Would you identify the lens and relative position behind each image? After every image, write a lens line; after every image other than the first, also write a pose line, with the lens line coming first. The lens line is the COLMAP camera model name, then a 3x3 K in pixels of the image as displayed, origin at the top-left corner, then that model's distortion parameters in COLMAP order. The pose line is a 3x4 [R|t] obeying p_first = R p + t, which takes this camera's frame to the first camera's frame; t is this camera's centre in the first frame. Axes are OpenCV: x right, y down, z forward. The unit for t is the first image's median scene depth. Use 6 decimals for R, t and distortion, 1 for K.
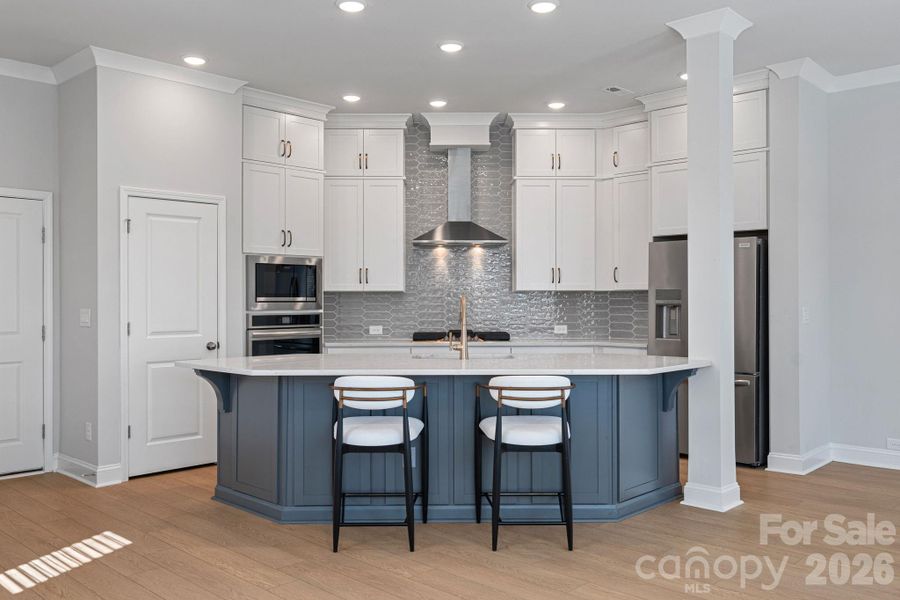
lens RADIAL K [[769.8, 0, 450.0], [0, 769.8, 300.0], [0, 0, 1]] dist [0.003731, 0.003038]
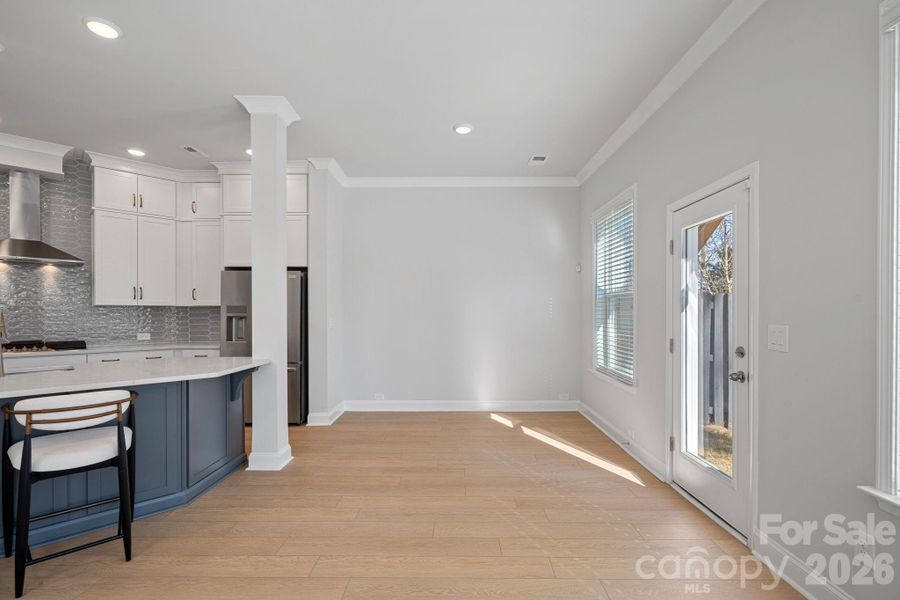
lens RADIAL K [[407.3, 0, 451.5], [0, 407.3, 313.2], [0, 0, 1]] dist [0.001172, 0.000381]
pose [[0.727679, 0.000379, 0.685917, 0.063454], [-0.001181, 0.999999, 0.000701, -0.001218], [-0.685916, -0.001321, 0.727679, 0.206713]]
